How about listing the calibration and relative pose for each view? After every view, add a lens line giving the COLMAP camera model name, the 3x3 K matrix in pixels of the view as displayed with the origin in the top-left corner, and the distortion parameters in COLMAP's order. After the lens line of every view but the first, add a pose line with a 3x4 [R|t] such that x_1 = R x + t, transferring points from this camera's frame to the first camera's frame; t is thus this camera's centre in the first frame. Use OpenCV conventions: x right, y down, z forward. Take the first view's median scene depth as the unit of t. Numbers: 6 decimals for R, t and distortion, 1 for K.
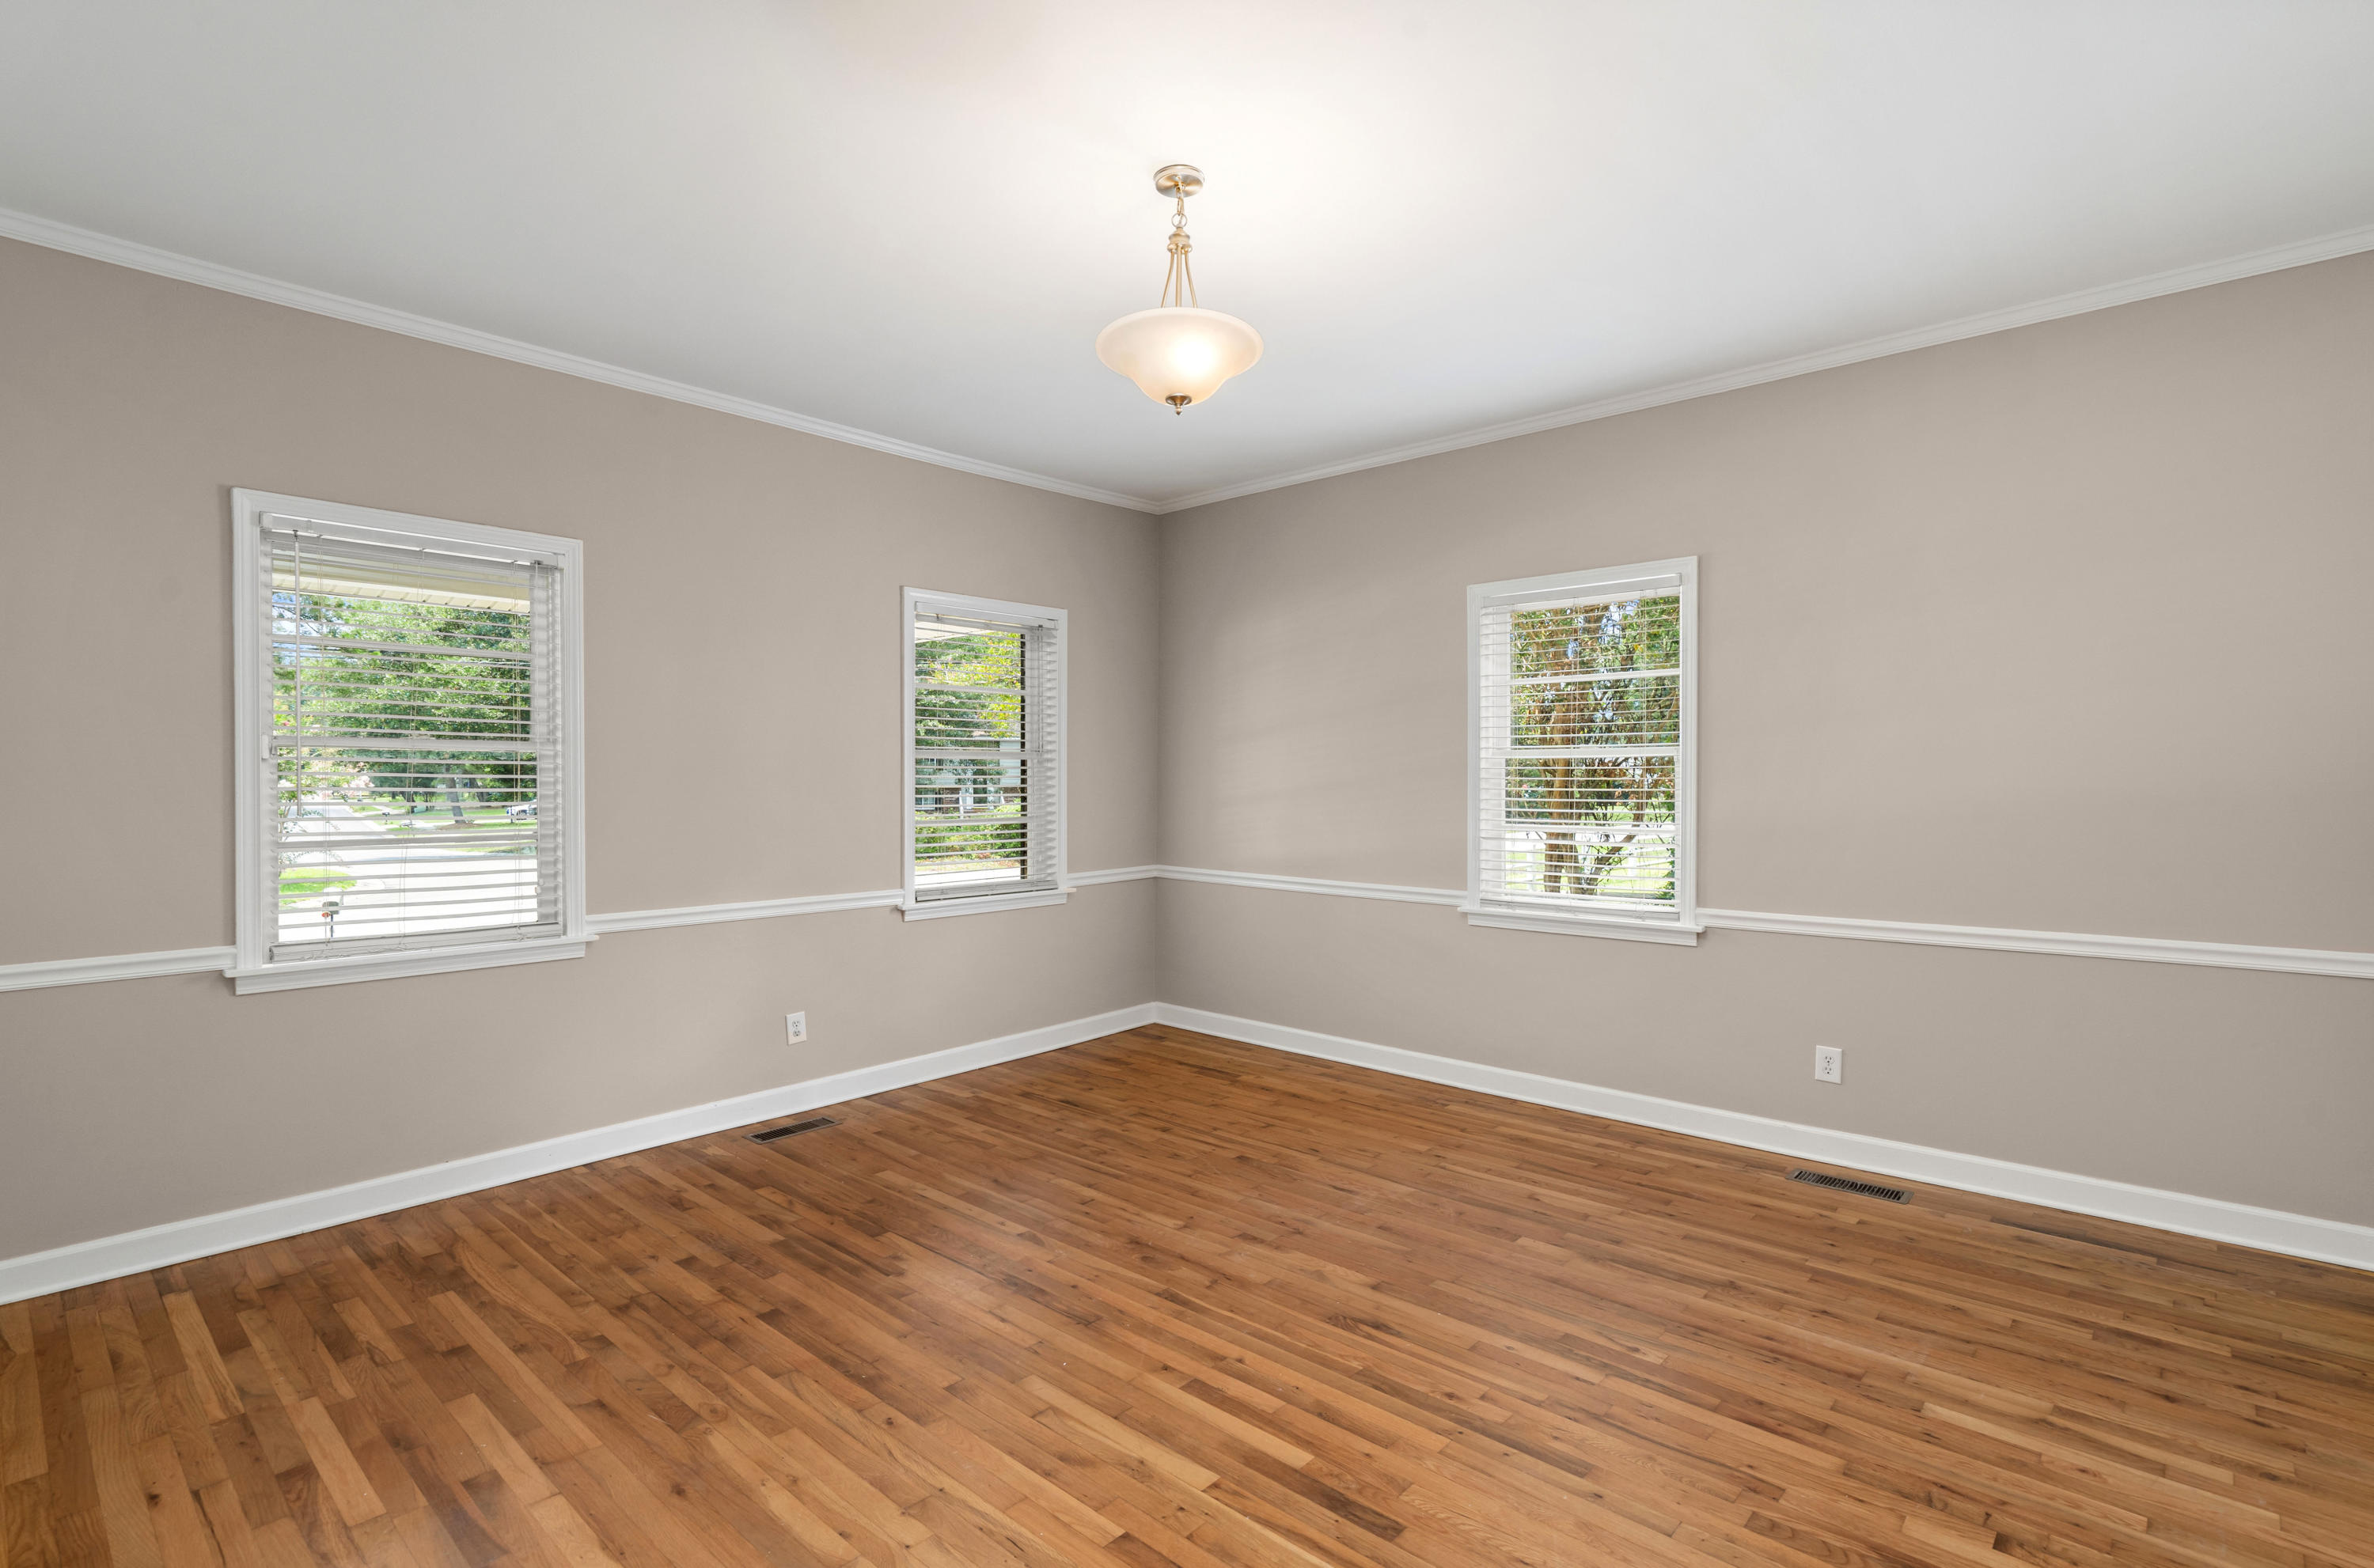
lens RADIAL K [[1085.7, 0, 1194.8], [0, 1085.7, 773.4], [0, 0, 1]] dist [0.004183, 0.000468]
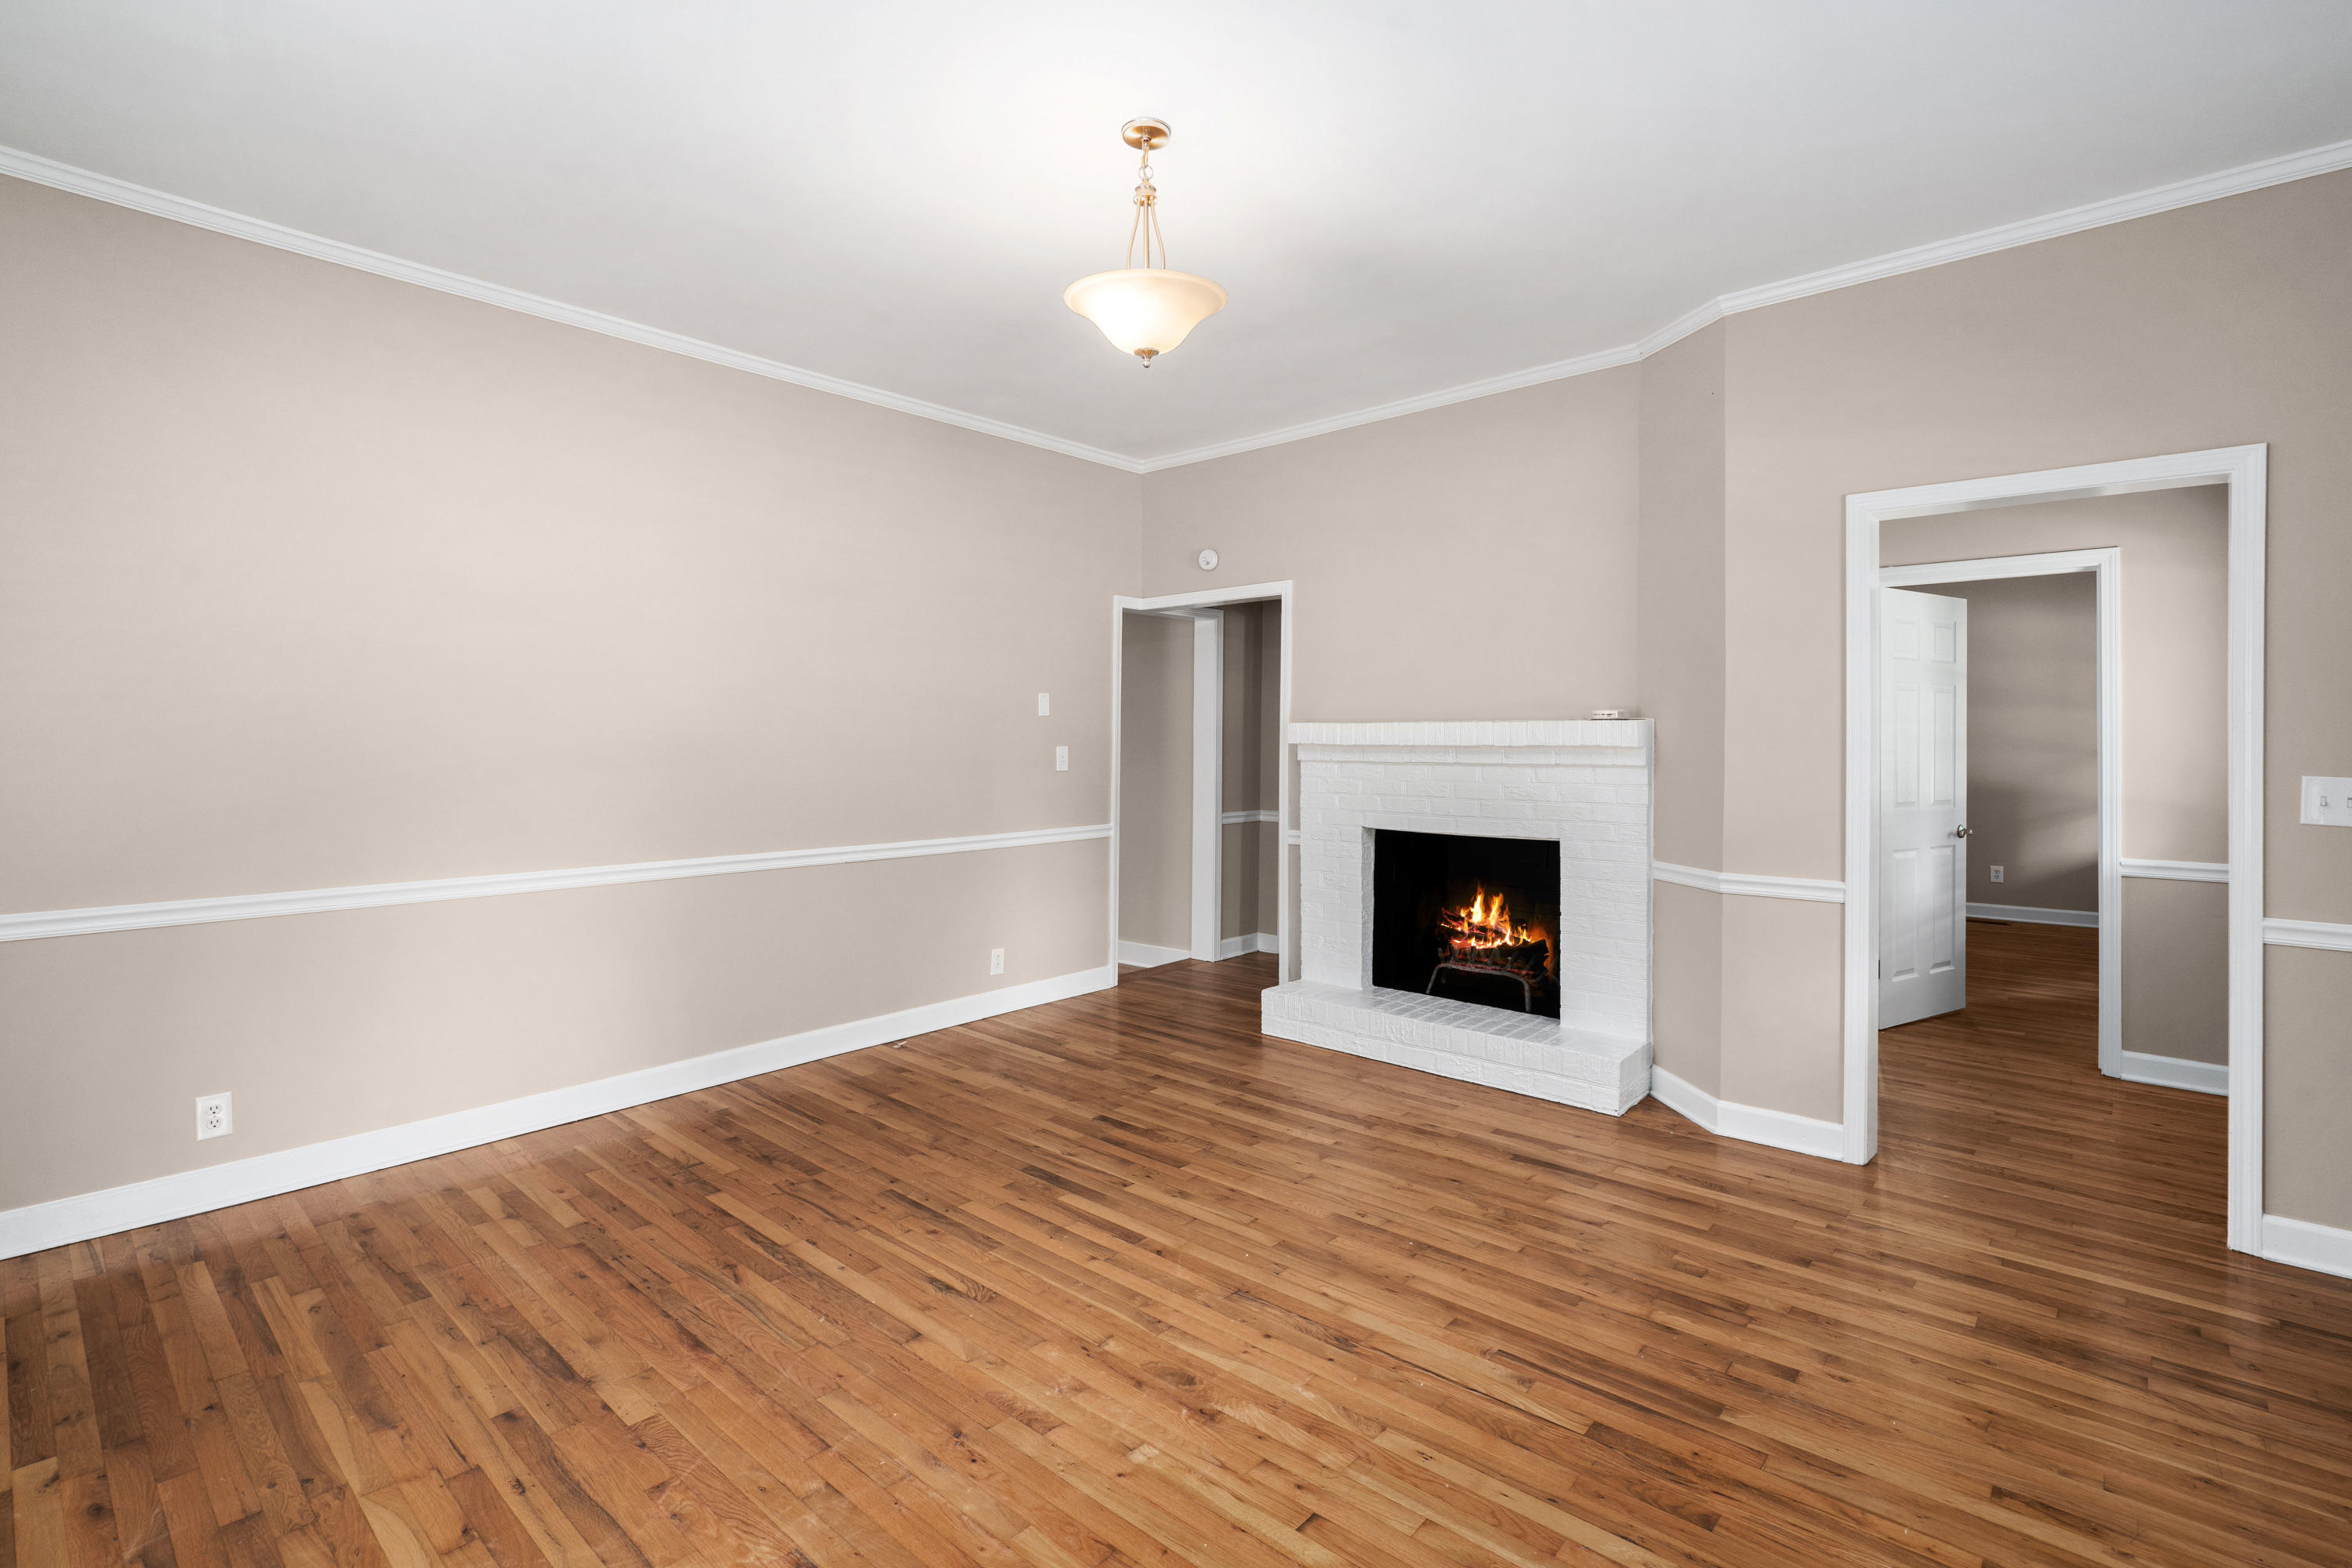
lens RADIAL K [[1075.7, 0, 1172.2], [0, 1075.7, 767.5], [0, 0, 1]] dist [0.004183, 0.000468]
pose [[-0.999999, -0.000376, 0.001428, -0.039021], [-0.000347, 0.999790, 0.020466, 0.007578], [-0.001436, 0.020466, -0.999790, 1.976950]]
